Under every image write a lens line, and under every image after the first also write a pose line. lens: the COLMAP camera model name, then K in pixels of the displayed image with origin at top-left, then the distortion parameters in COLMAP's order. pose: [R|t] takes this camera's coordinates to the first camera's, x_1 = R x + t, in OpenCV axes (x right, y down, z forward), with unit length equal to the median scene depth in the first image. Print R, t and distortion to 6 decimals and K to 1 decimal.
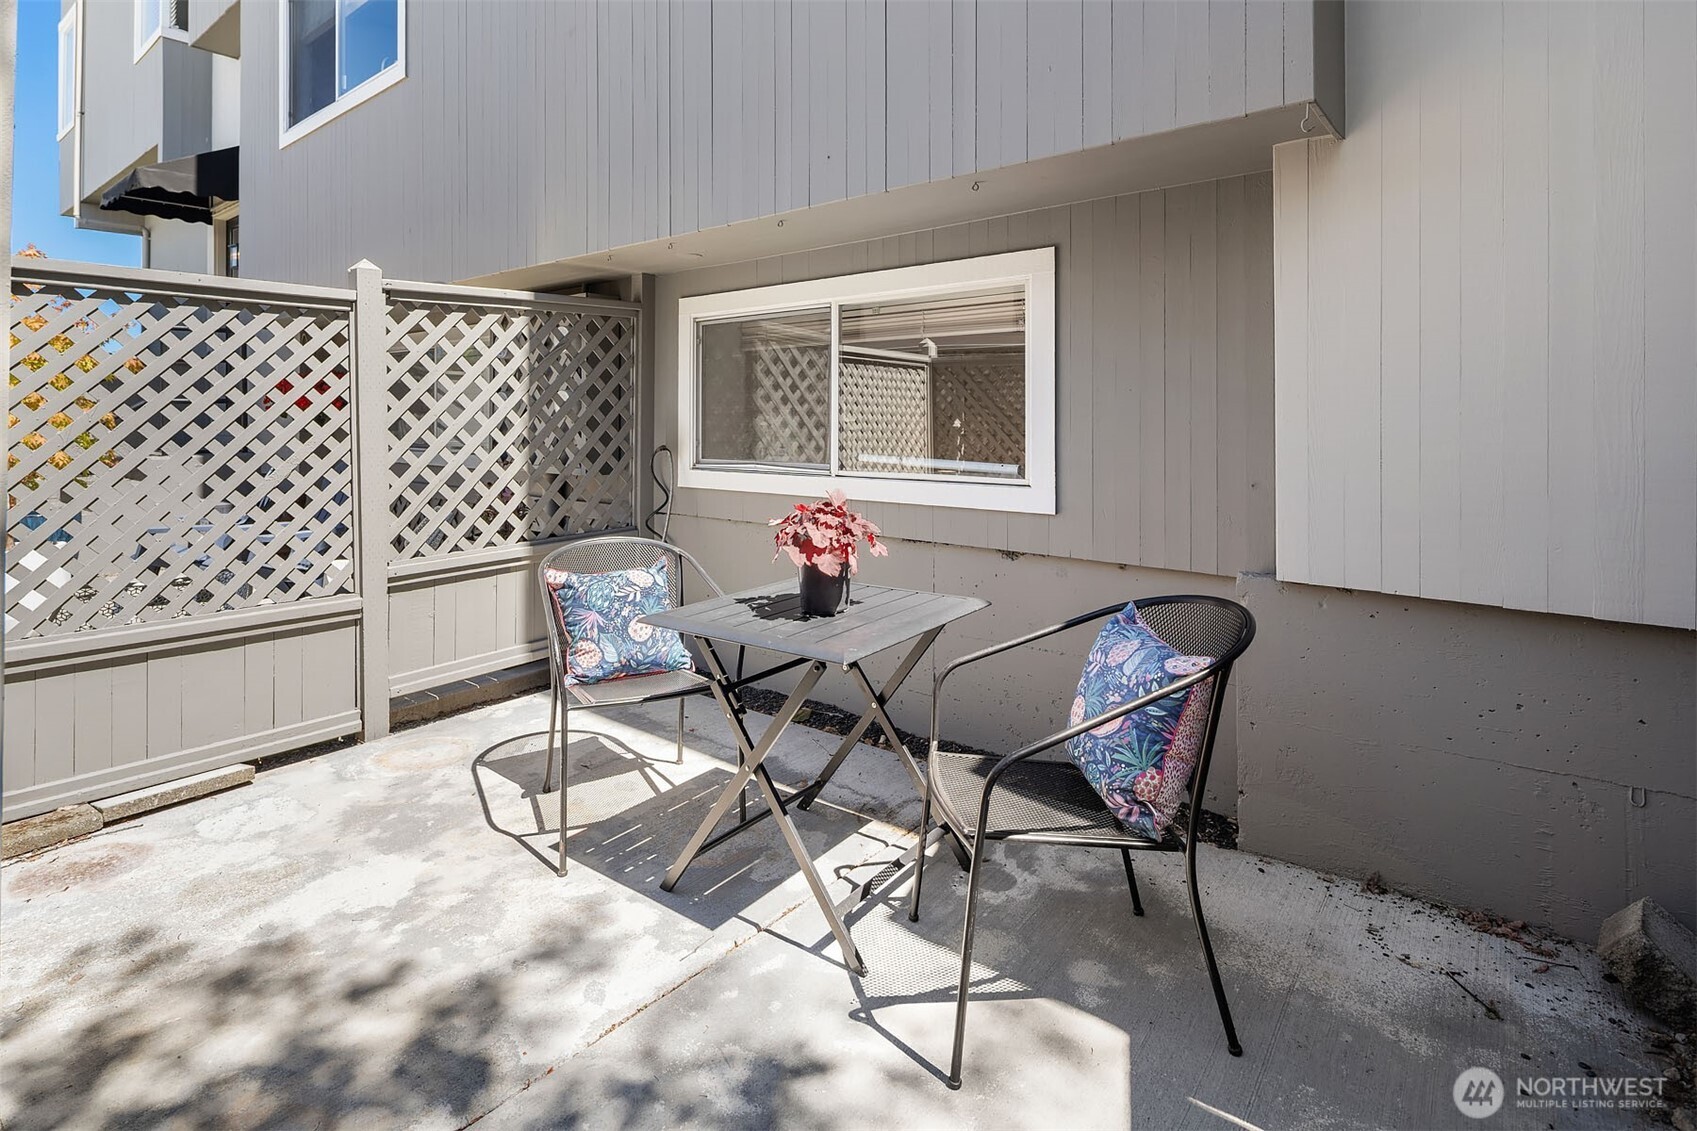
lens RADIAL K [[854.2, 0, 847.9], [0, 854.2, 397.9], [0, 0, 1]] dist [-0.002133, -0.001982]
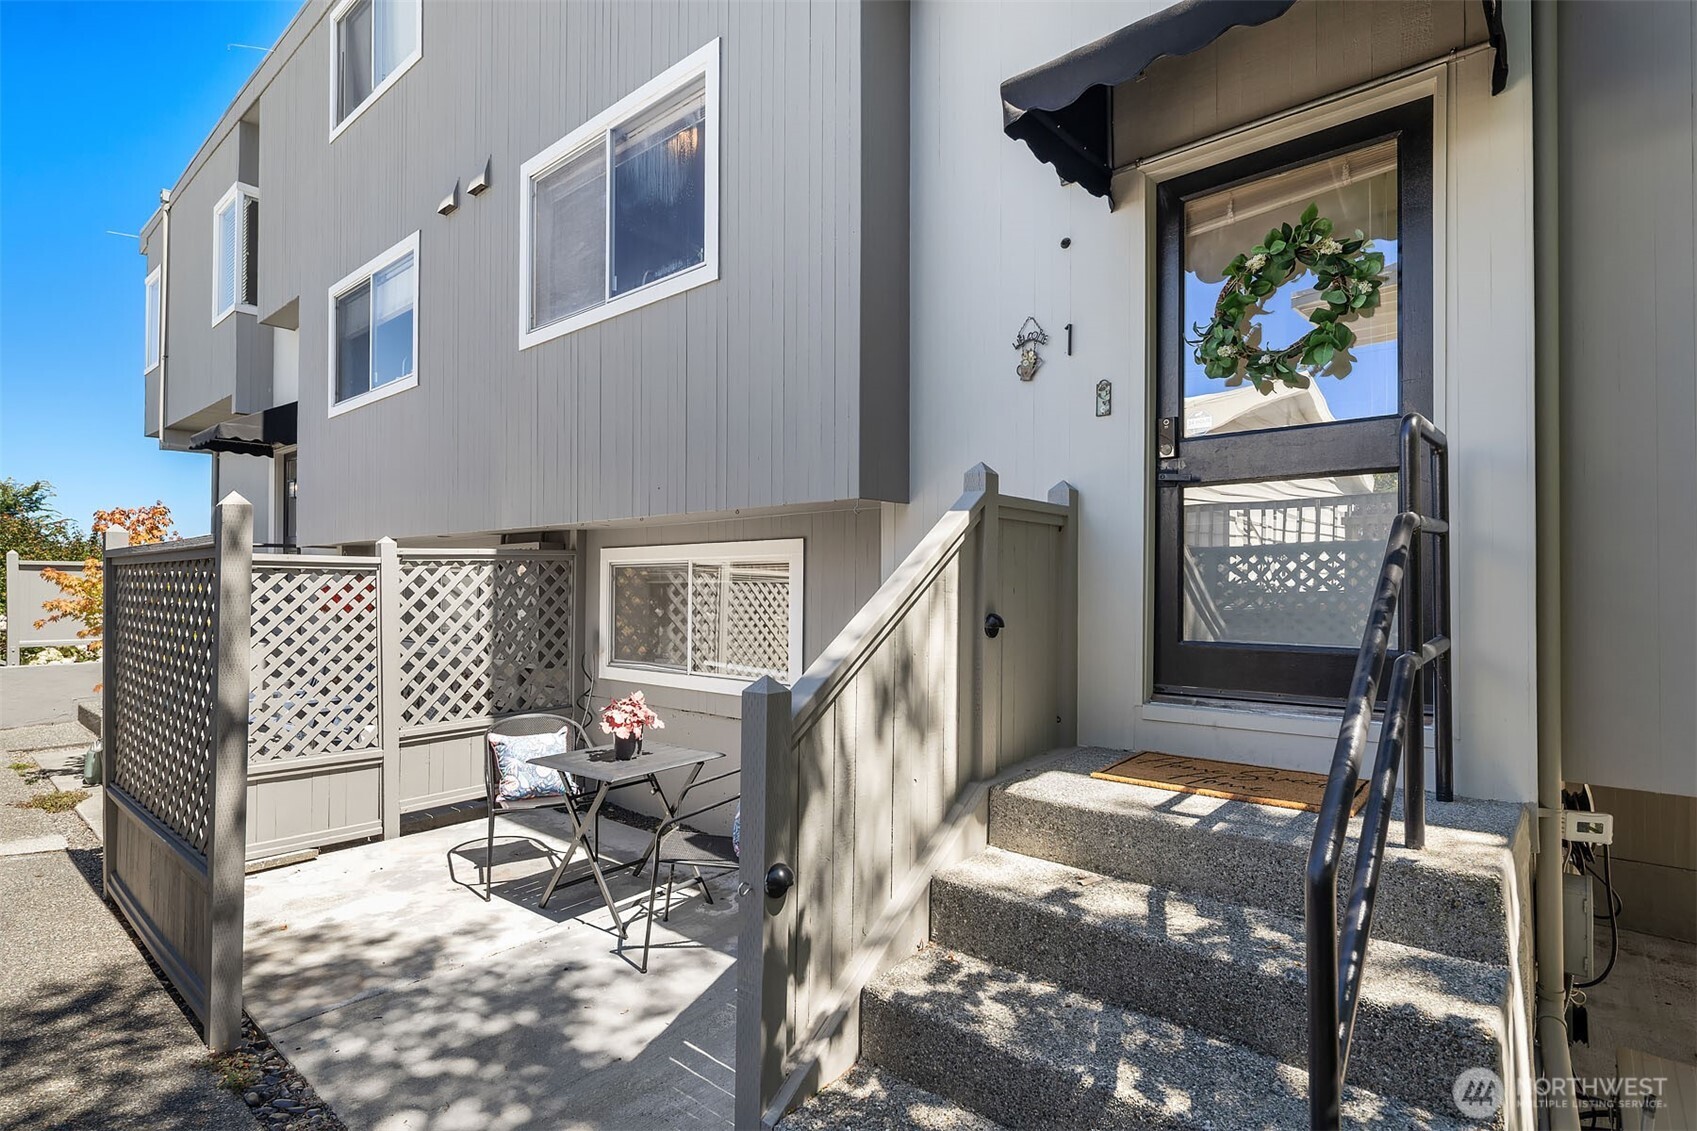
lens RADIAL K [[858.0, 0, 848.5], [0, 858.0, 565.5], [0, 0, 1]] dist [-0.001165, -0.000296]
pose [[0.999473, 0.006353, -0.031819, 0.345993], [-0.006364, 0.999980, -0.000234, -0.114650], [0.031817, 0.000436, 0.999494, -0.569976]]
